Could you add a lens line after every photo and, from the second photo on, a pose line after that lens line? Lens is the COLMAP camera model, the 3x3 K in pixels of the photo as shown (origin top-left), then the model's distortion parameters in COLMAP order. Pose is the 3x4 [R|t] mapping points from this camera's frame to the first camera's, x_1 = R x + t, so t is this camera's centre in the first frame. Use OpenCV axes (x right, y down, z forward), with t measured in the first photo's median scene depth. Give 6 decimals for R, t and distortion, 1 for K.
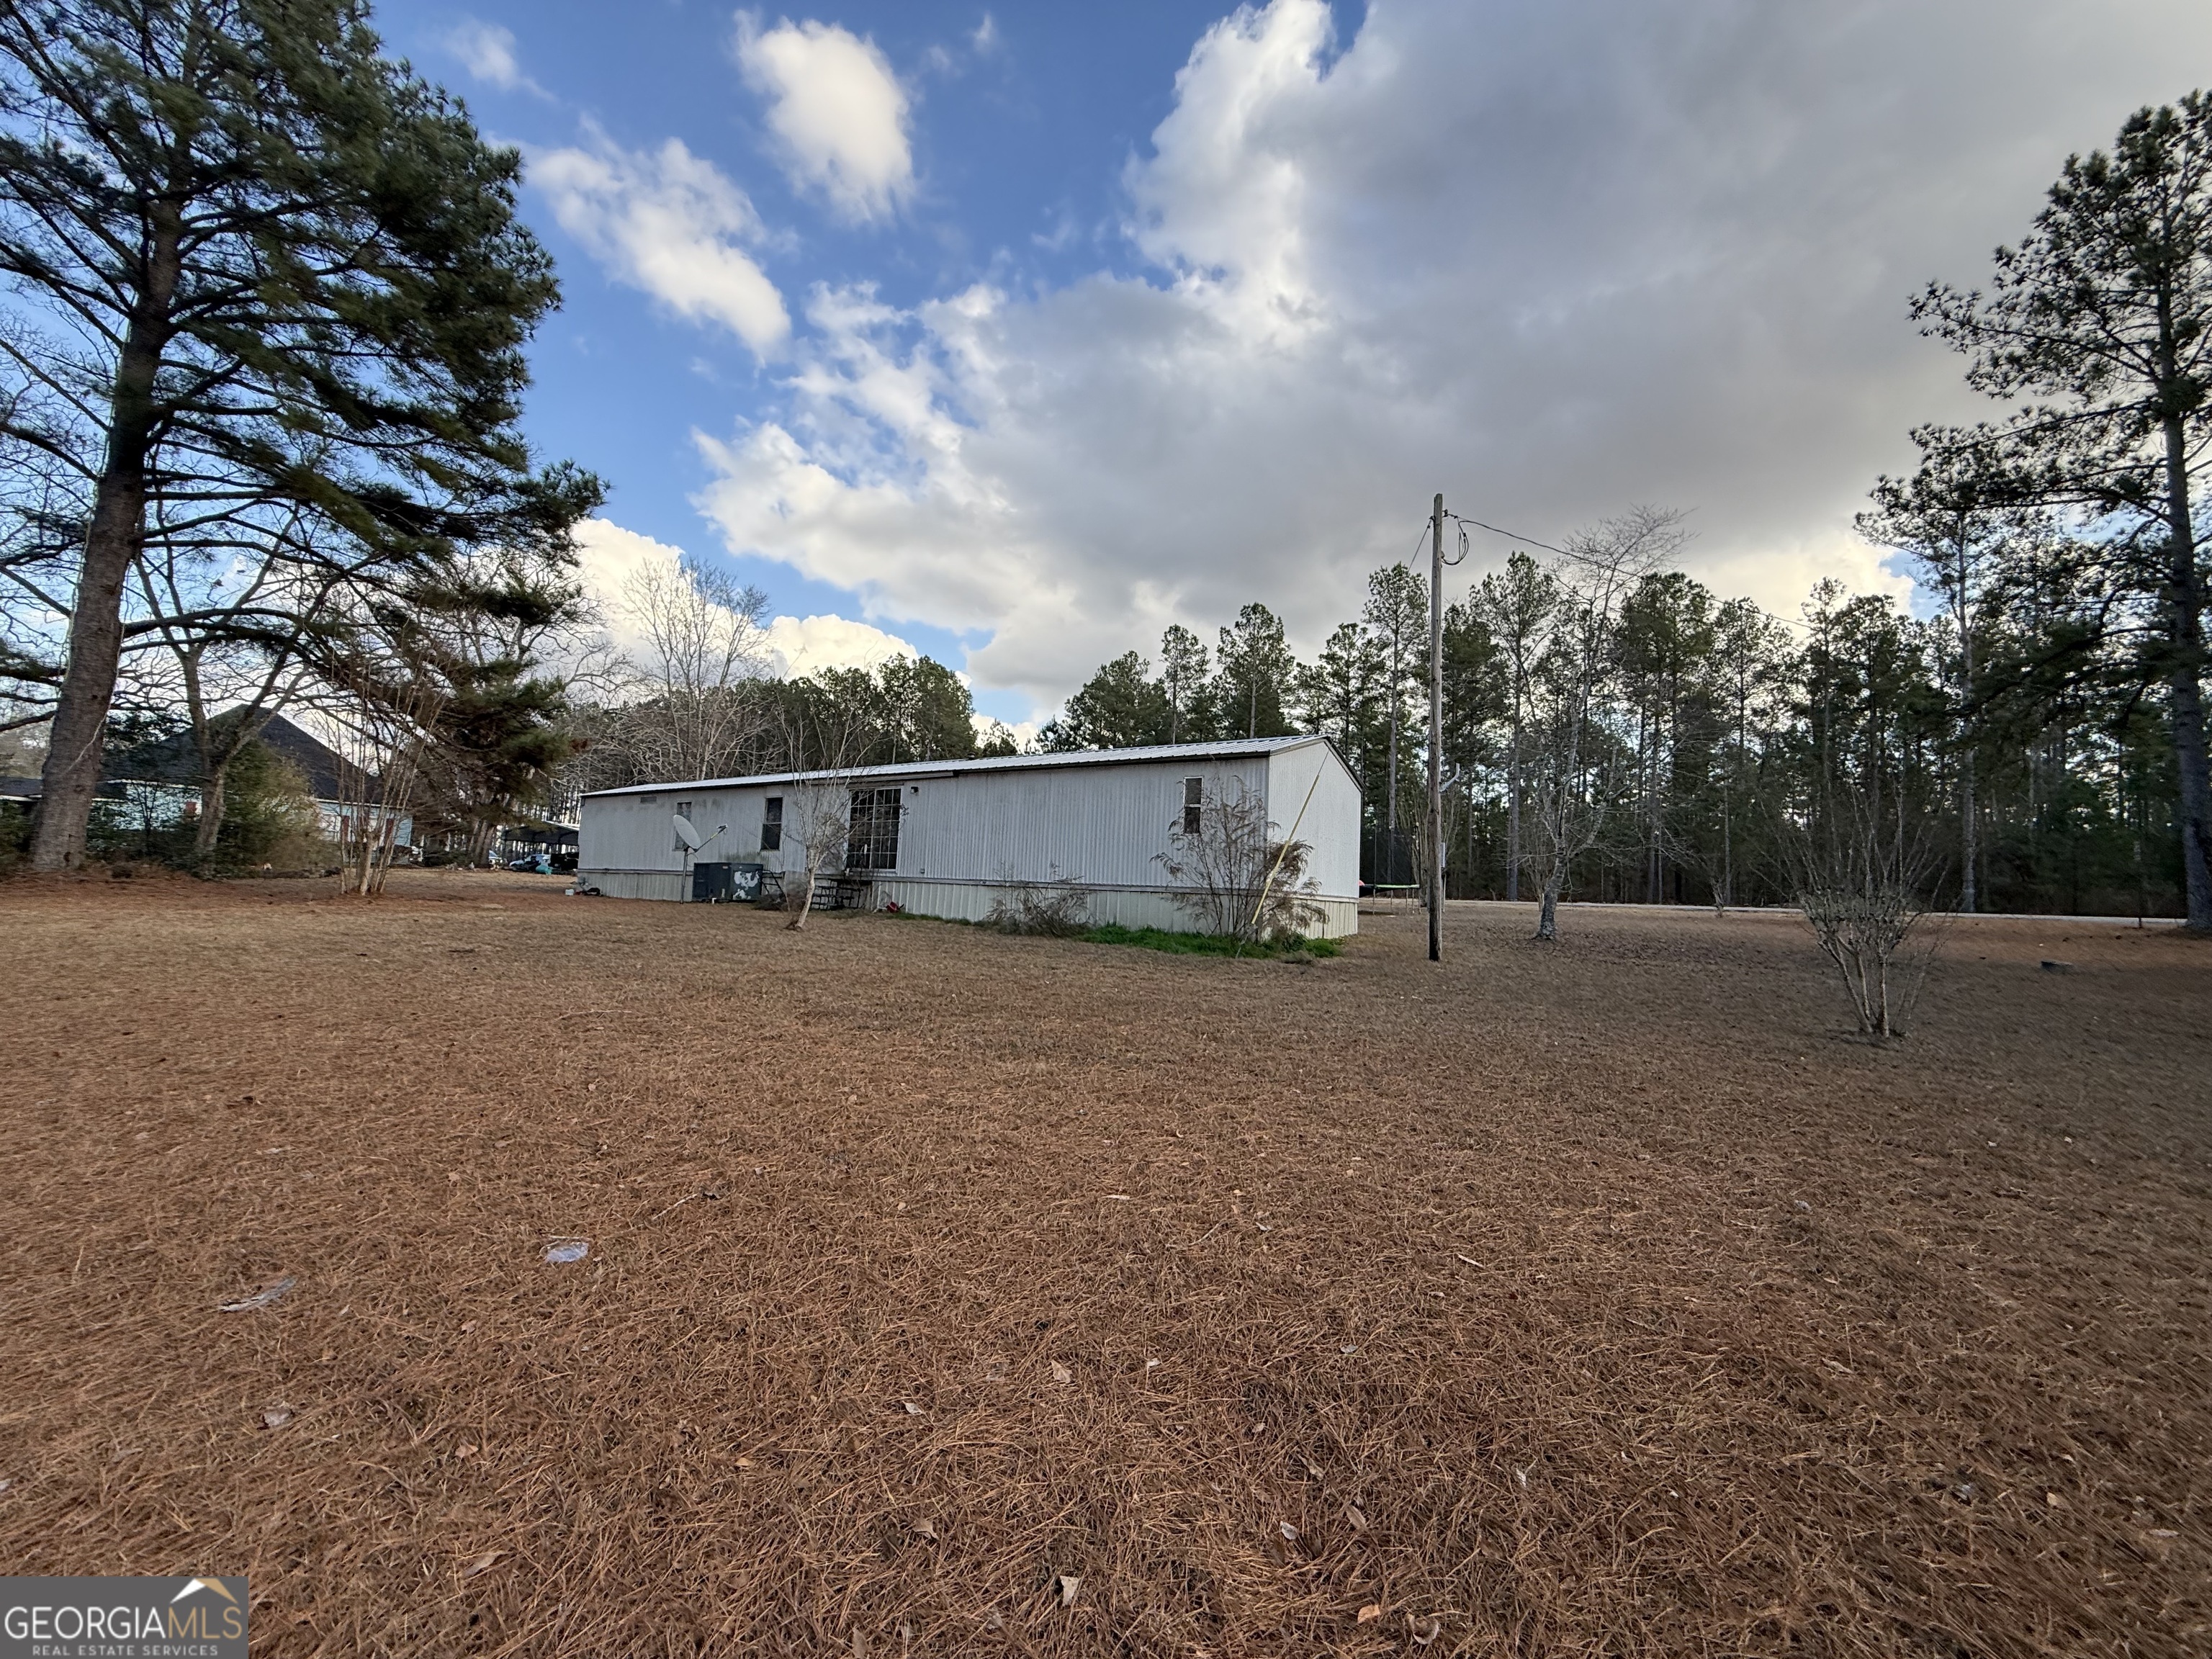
lens RADIAL K [[880.0, 0, 1106.2], [0, 880.0, 830.0], [0, 0, 1]] dist [0.000060, 0.000458]
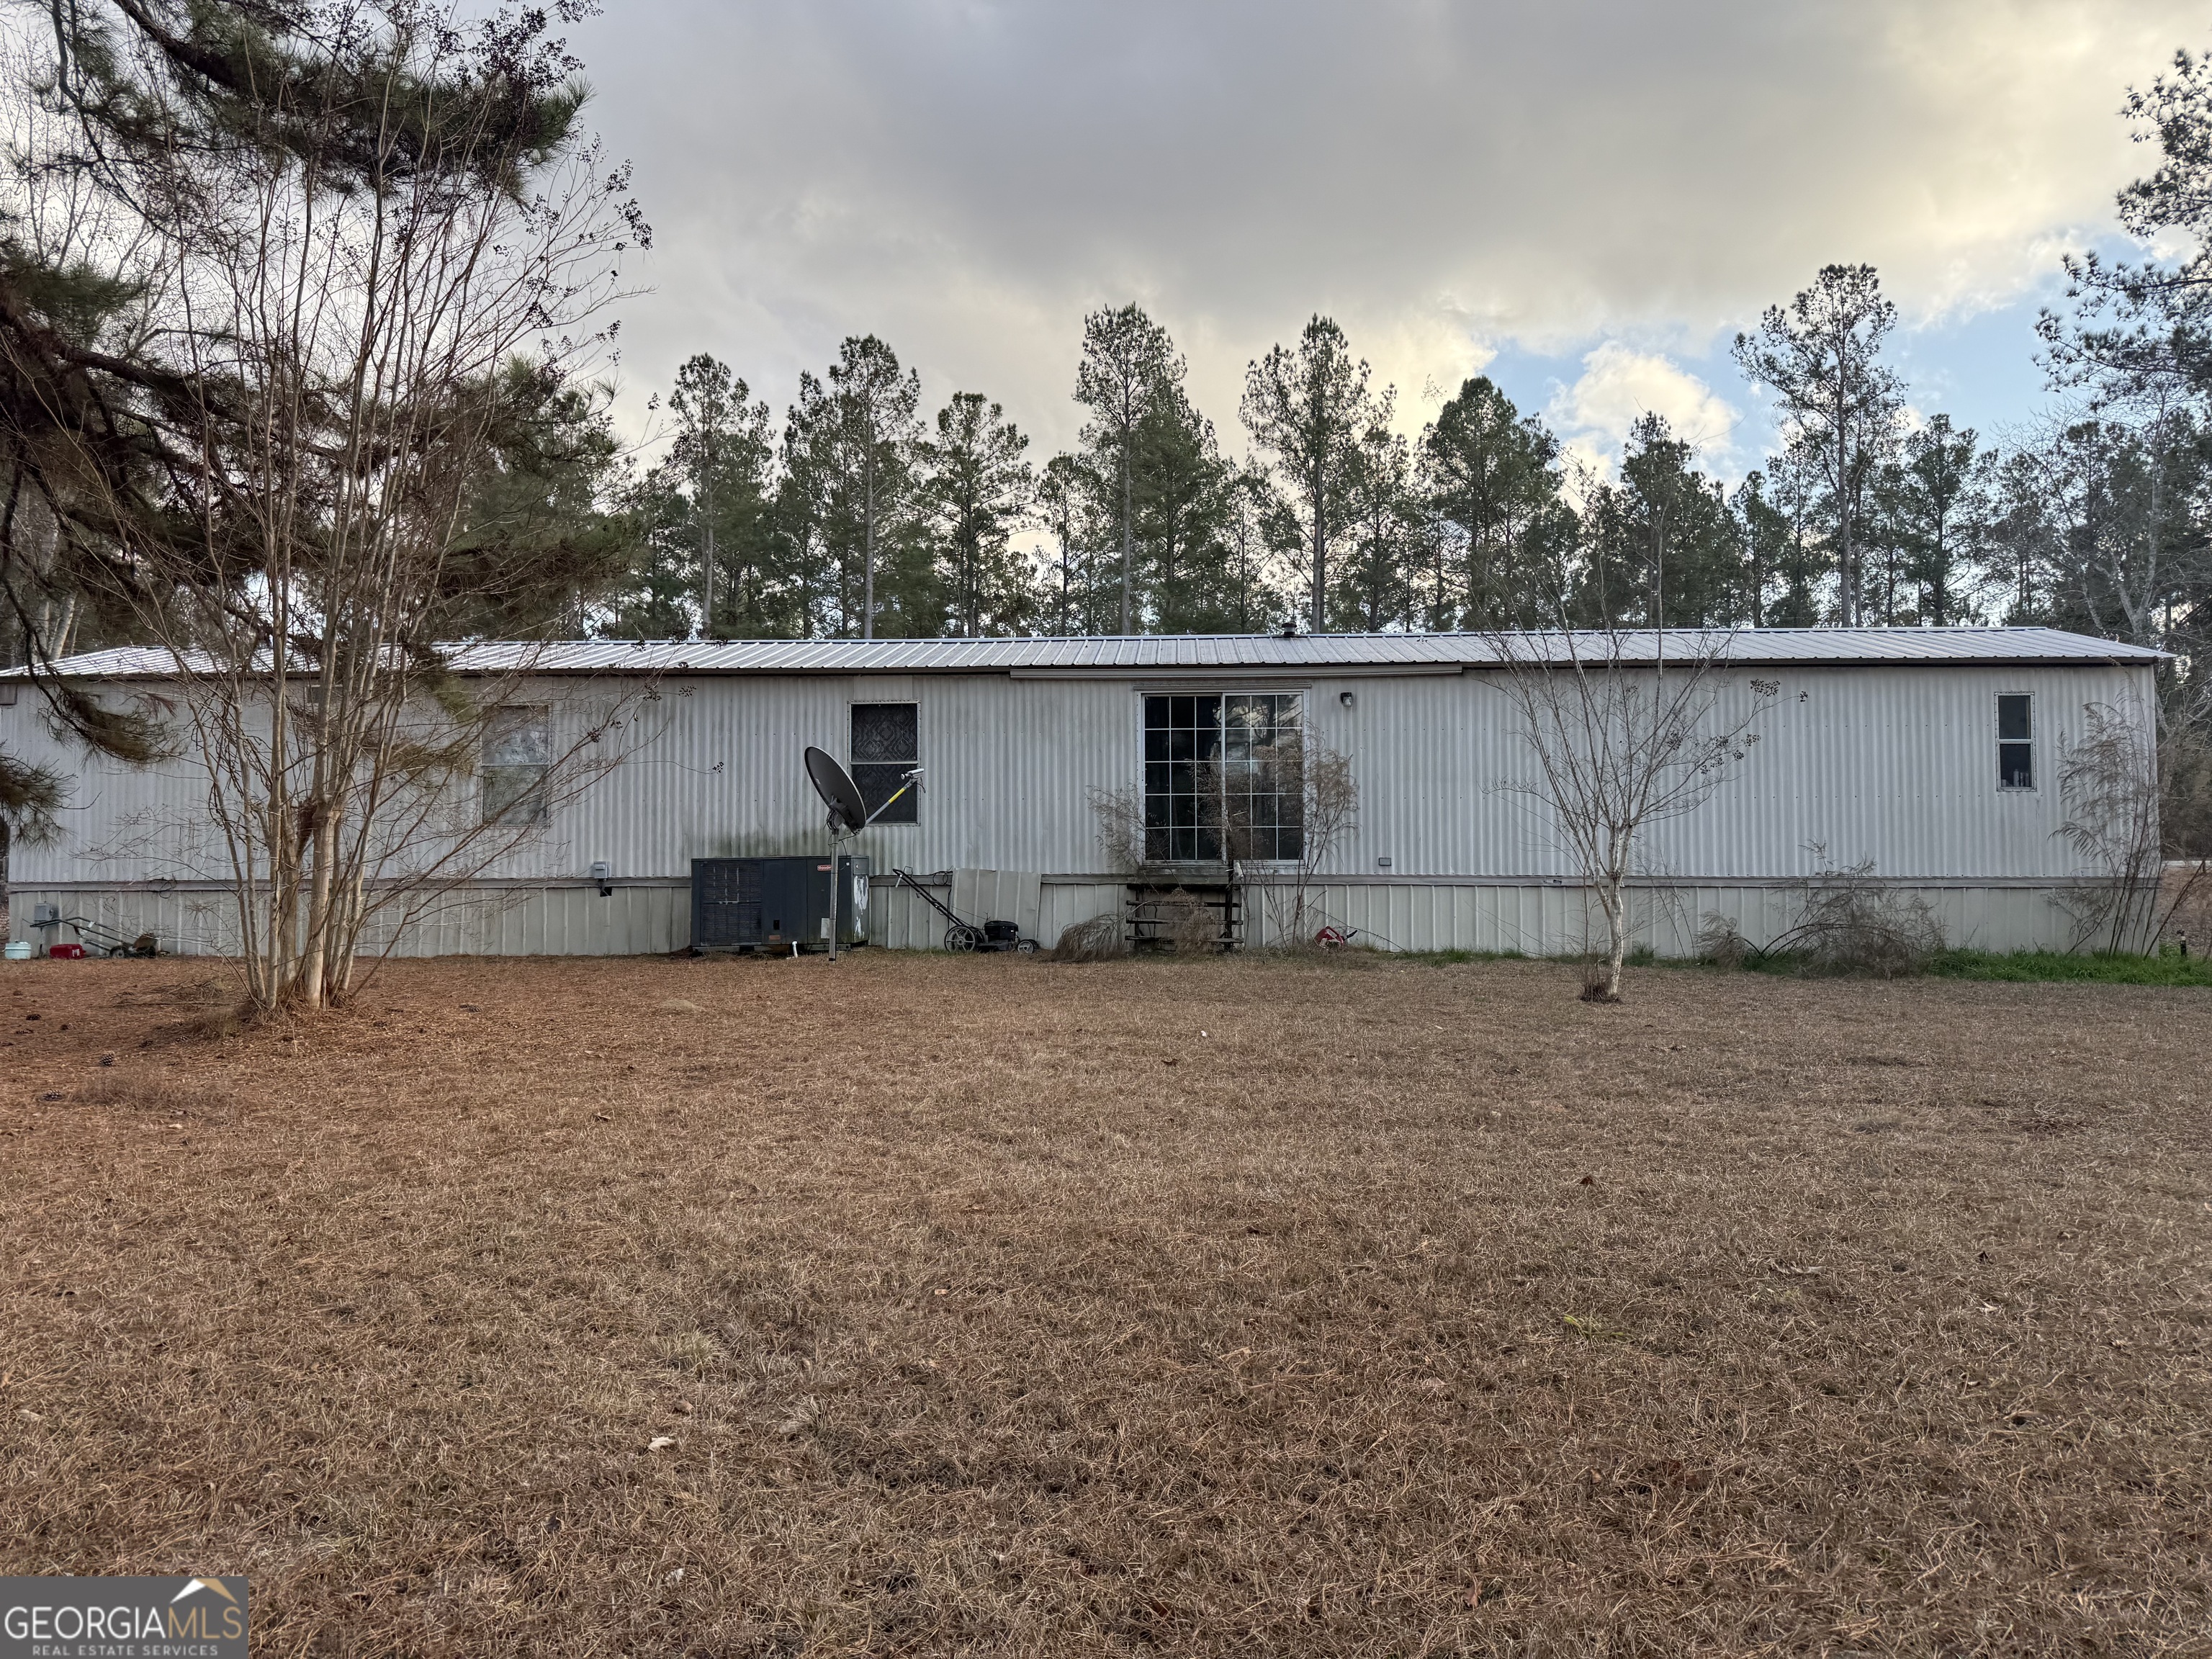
lens RADIAL K [[1550.0, 0, 1105.9], [0, 1550.0, 828.0], [0, 0, 1]] dist [0.009246, -0.004353]
pose [[0.853438, -0.025994, 0.520545, -0.684983], [-0.002115, 0.998575, 0.053332, -0.016345], [-0.521189, -0.046617, 0.852167, 0.286958]]
